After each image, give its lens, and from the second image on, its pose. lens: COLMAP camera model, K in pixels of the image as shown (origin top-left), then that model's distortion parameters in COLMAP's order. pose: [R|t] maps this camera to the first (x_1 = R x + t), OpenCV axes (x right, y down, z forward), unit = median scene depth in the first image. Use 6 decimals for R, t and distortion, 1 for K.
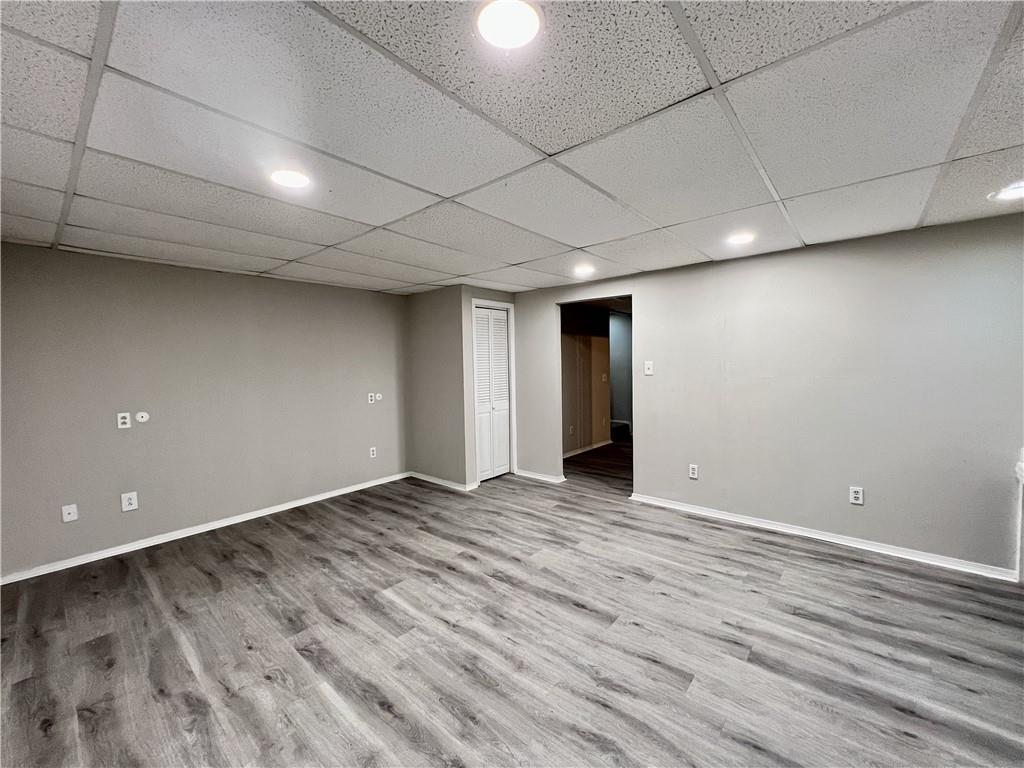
lens RADIAL K [[414.9, 0, 512.0], [0, 414.9, 384.0], [0, 0, 1]] dist [0.000363, 0.000217]
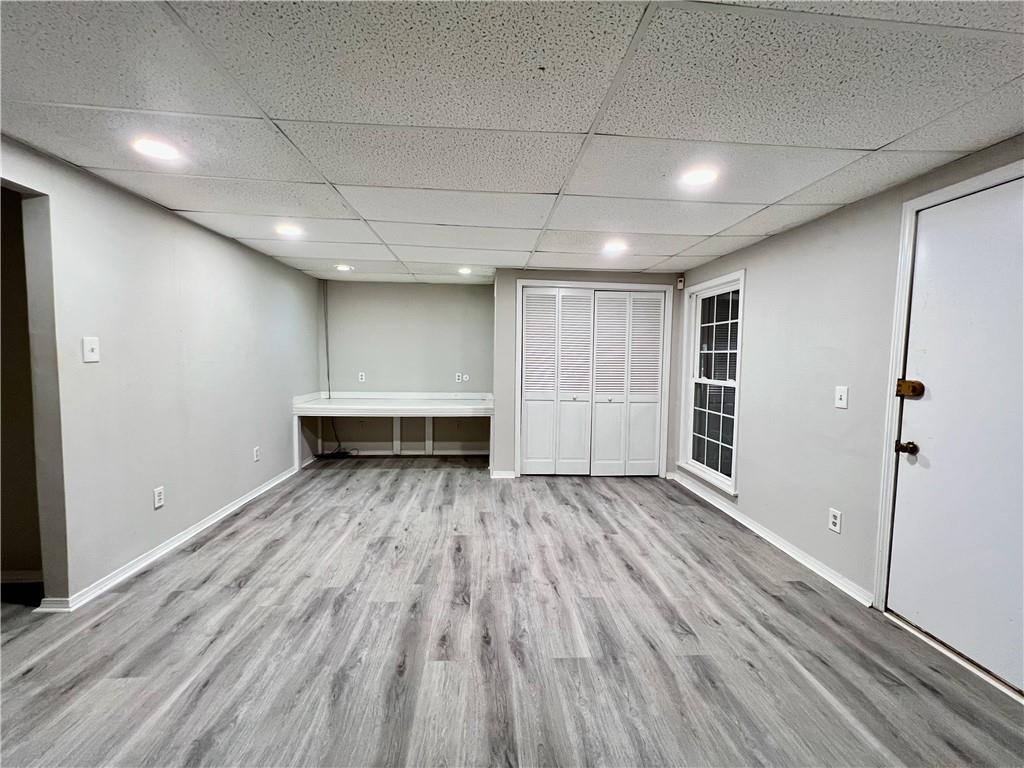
lens RADIAL K [[414.9, 0, 512.0], [0, 414.9, 384.0], [0, 0, 1]] dist [0.000363, 0.000217]
pose [[-0.707890, -0.042717, 0.705029, -0.725220], [0.031554, 0.995260, 0.091983, -0.040044], [-0.705617, 0.087361, -0.703187, 1.605413]]
